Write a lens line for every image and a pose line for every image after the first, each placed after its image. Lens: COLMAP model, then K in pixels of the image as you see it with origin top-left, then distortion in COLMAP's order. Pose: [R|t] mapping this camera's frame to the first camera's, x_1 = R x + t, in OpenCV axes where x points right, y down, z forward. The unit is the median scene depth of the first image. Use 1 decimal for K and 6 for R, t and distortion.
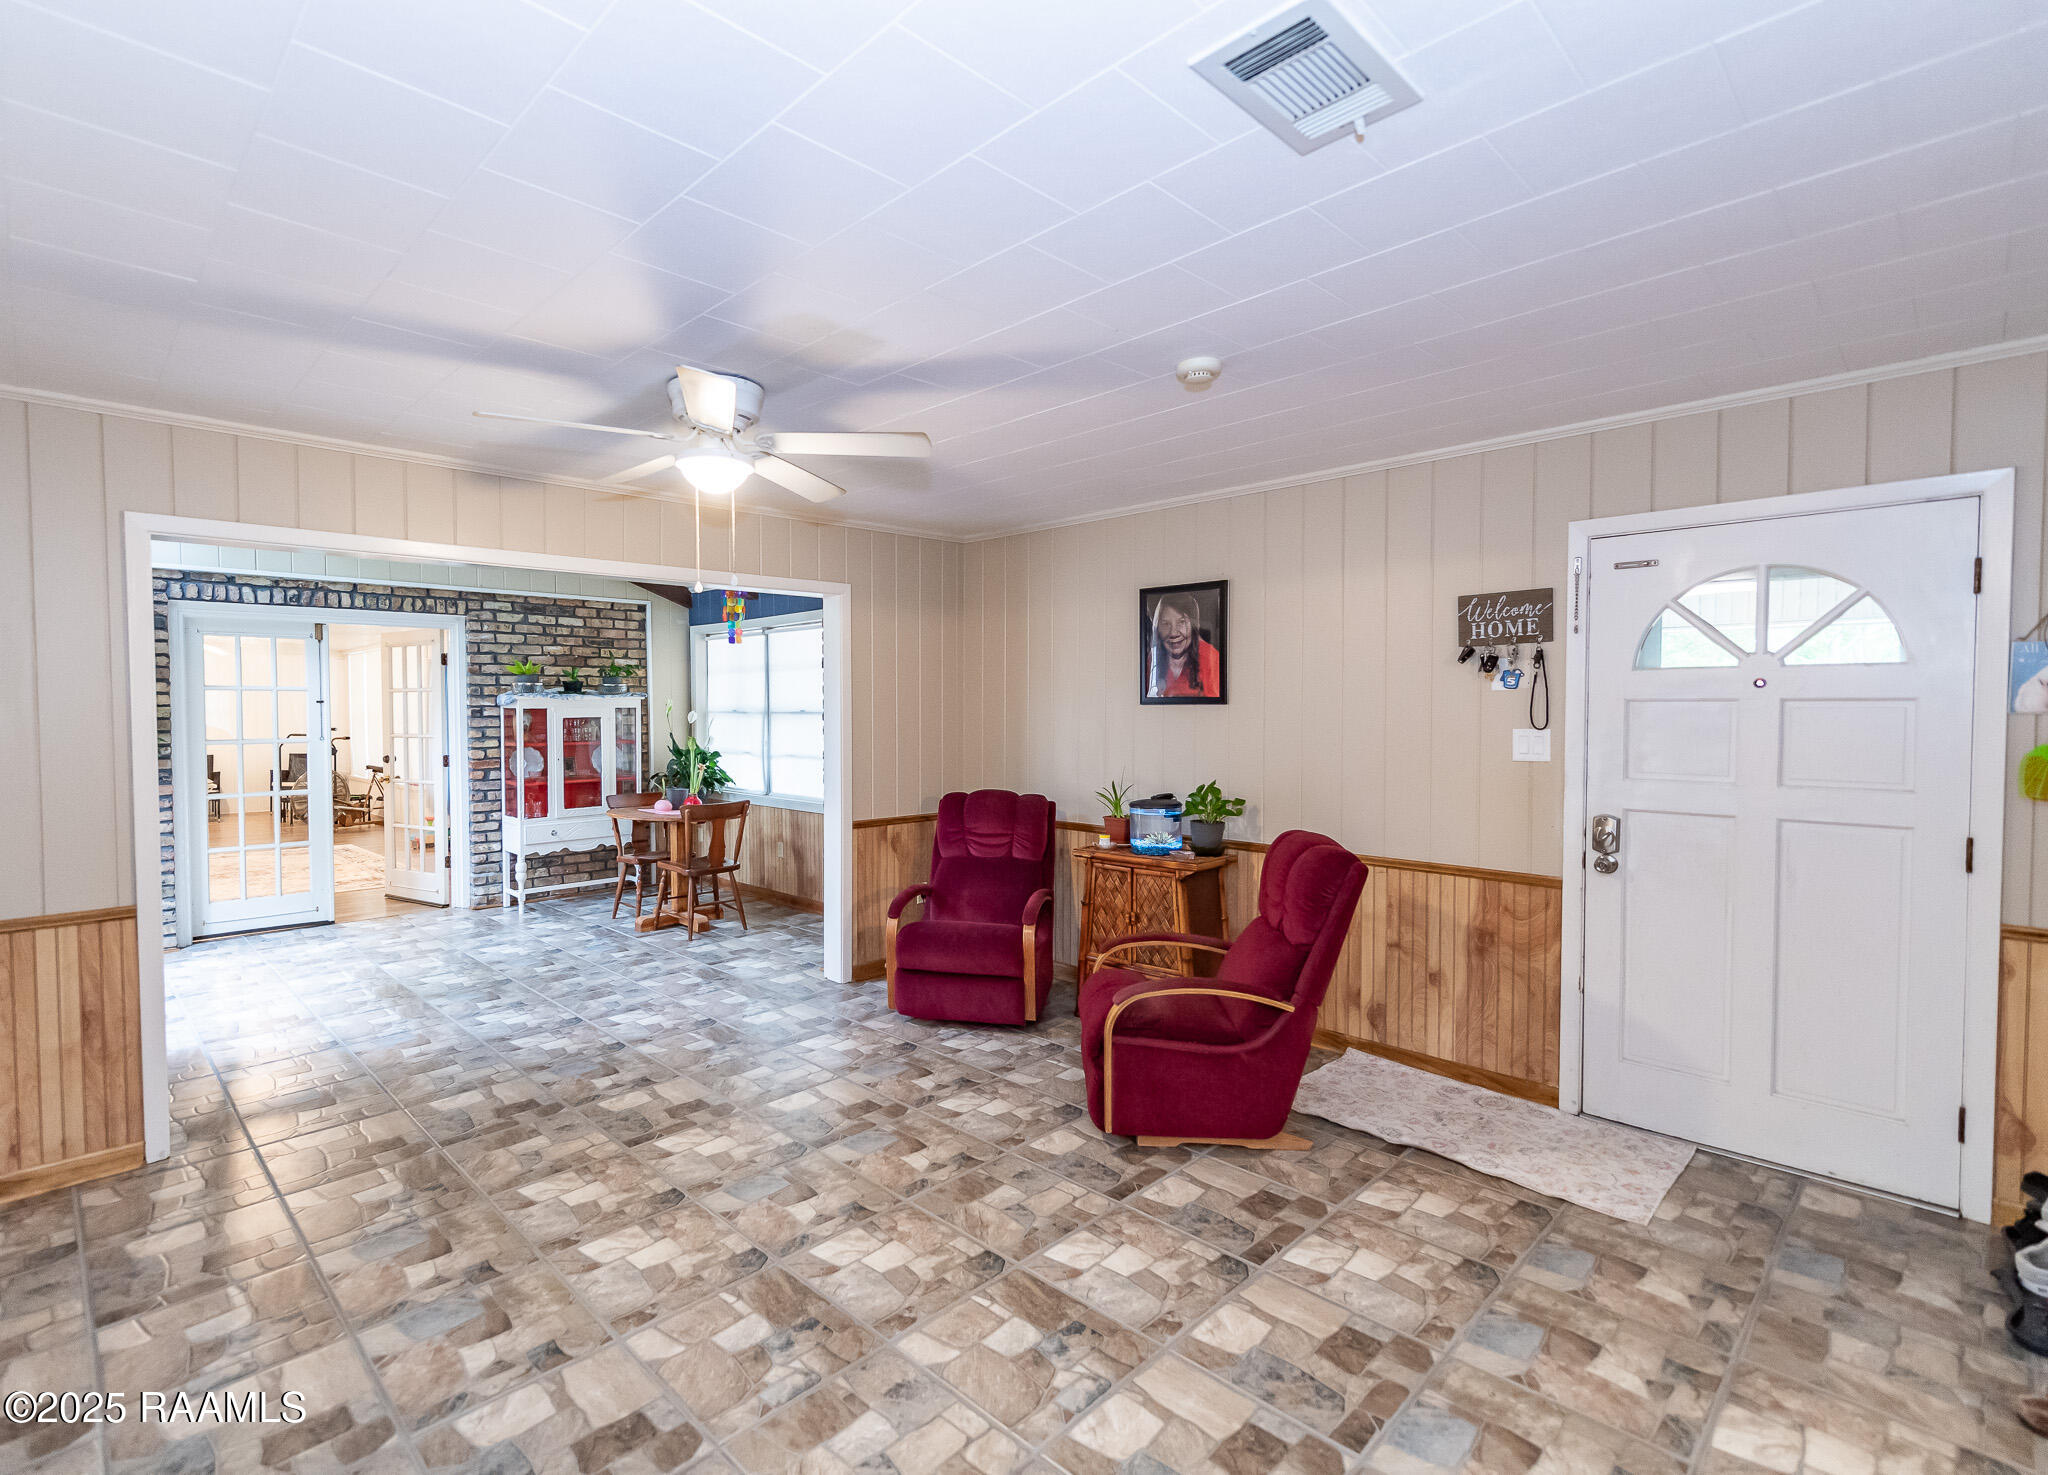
lens RADIAL K [[982.1, 0, 1024.0], [0, 982.1, 737.5], [0, 0, 1]] dist [0.000034, 0.000115]
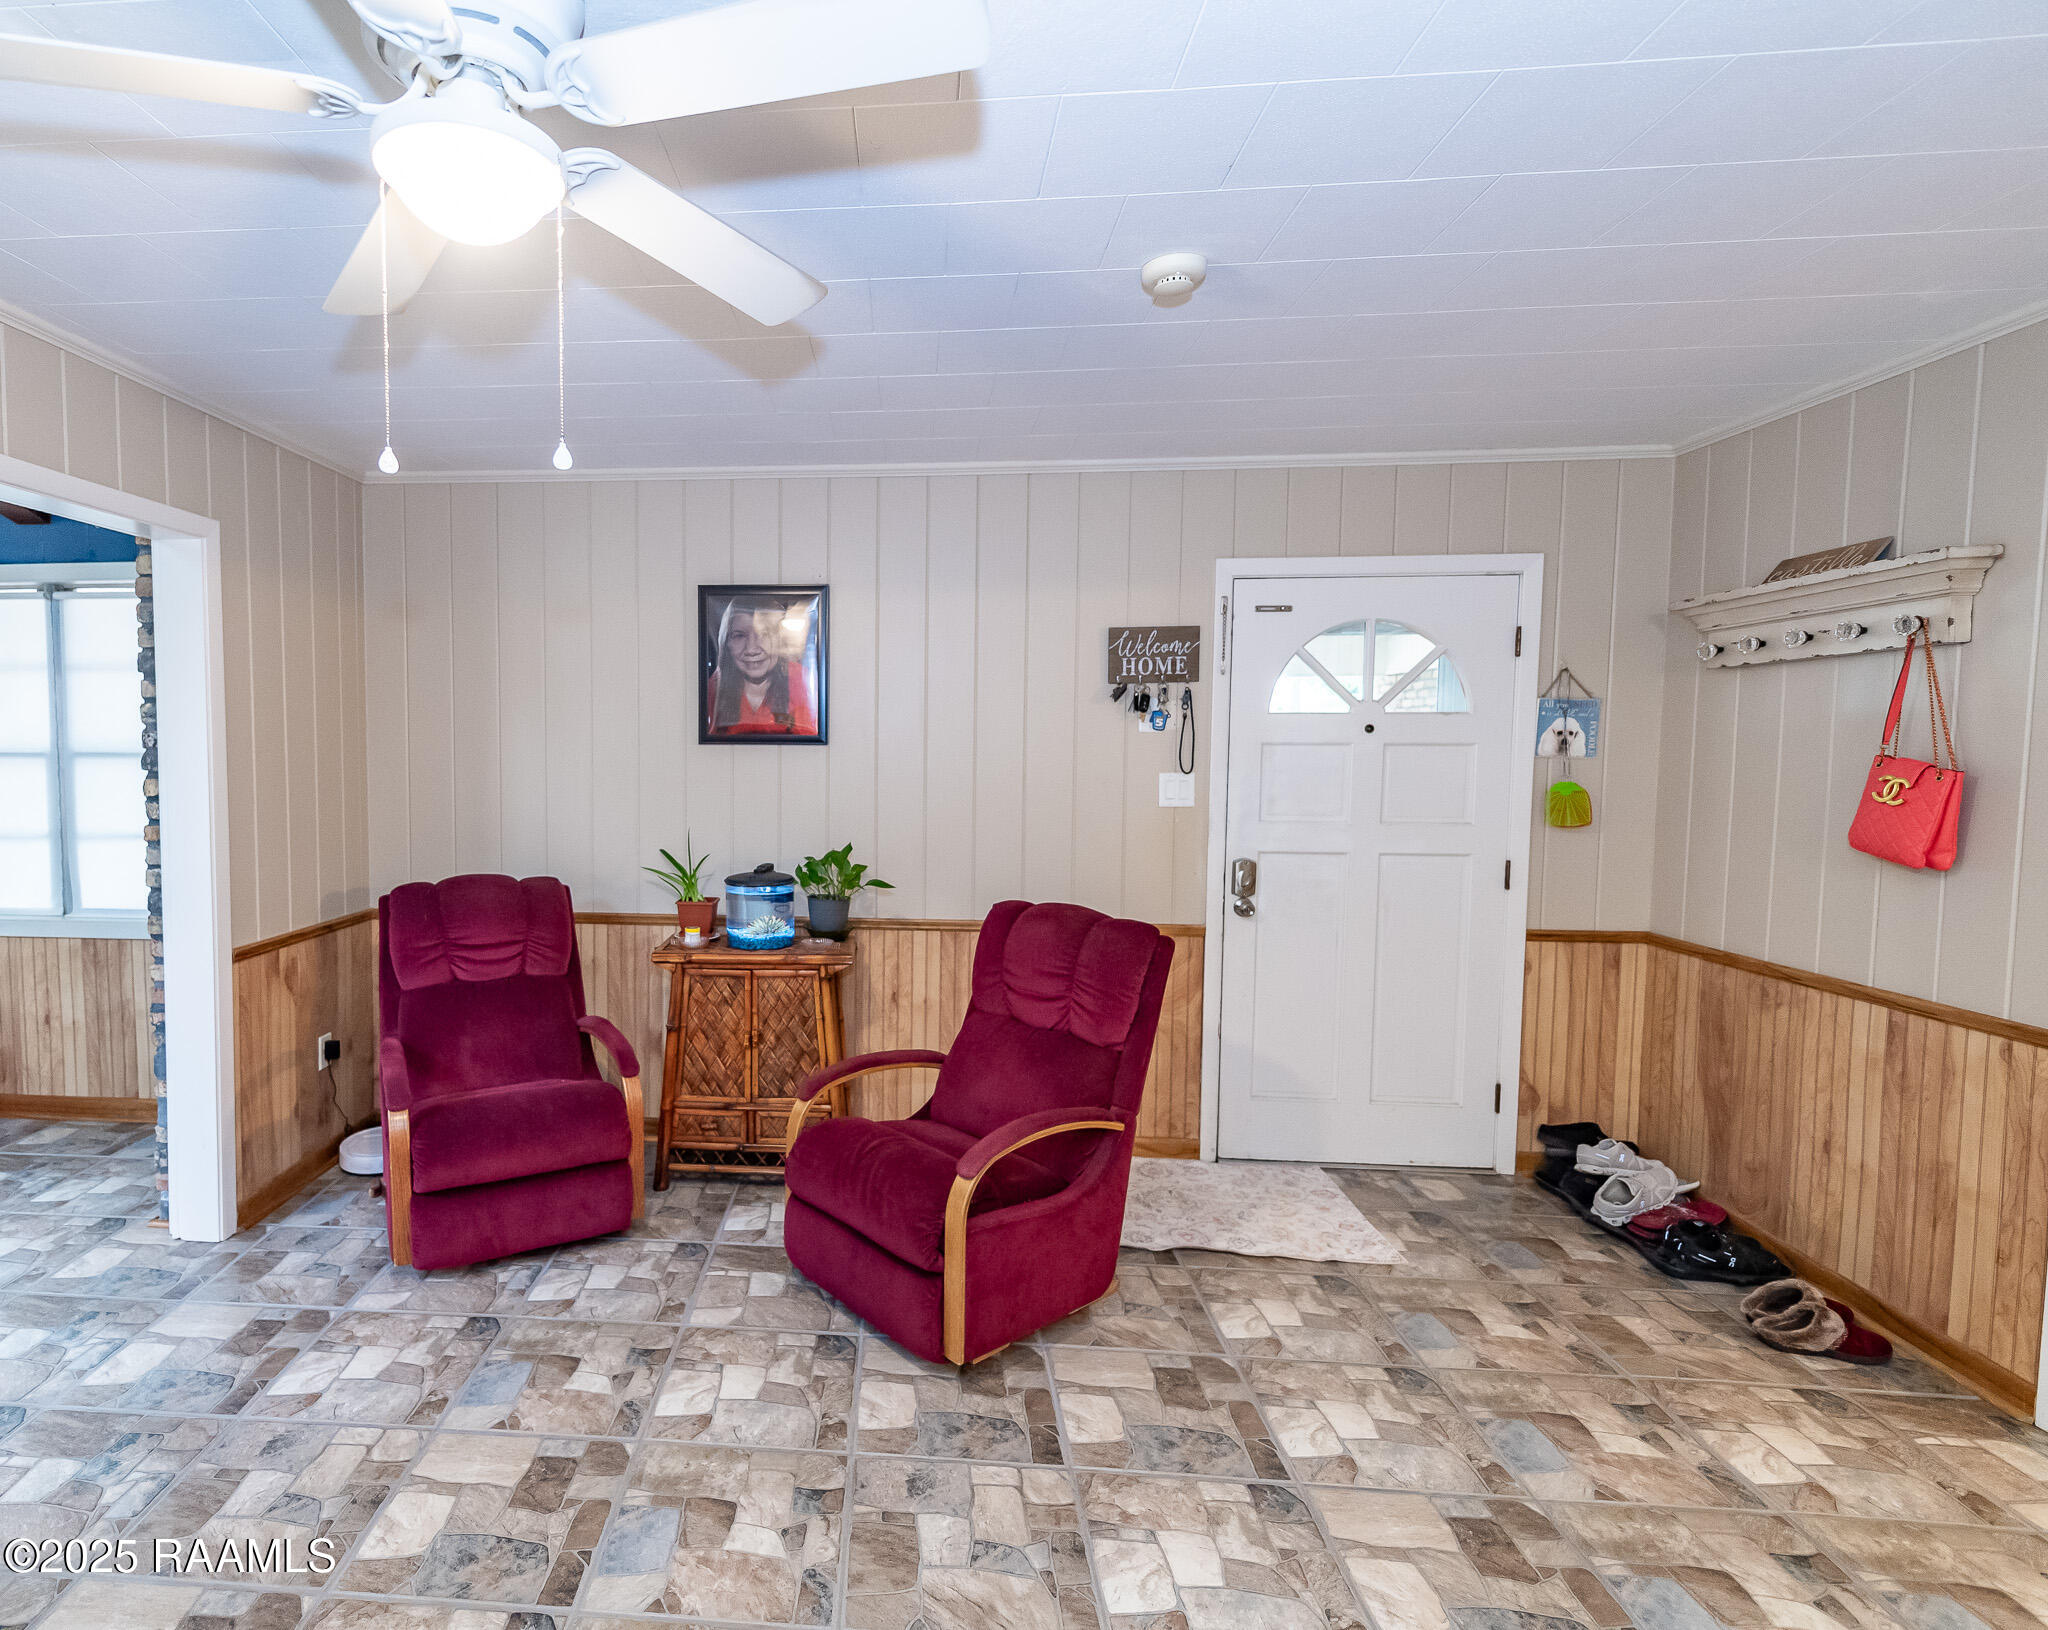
lens RADIAL K [[1066.4, 0, 1024.0], [0, 1066.4, 815.0], [0, 0, 1]] dist [0.013883, -0.007898]
pose [[0.770699, -0.035829, 0.636191, -0.260563], [0.014652, 0.999150, 0.038520, -0.010297], [-0.637031, -0.020366, 0.770569, 0.298360]]
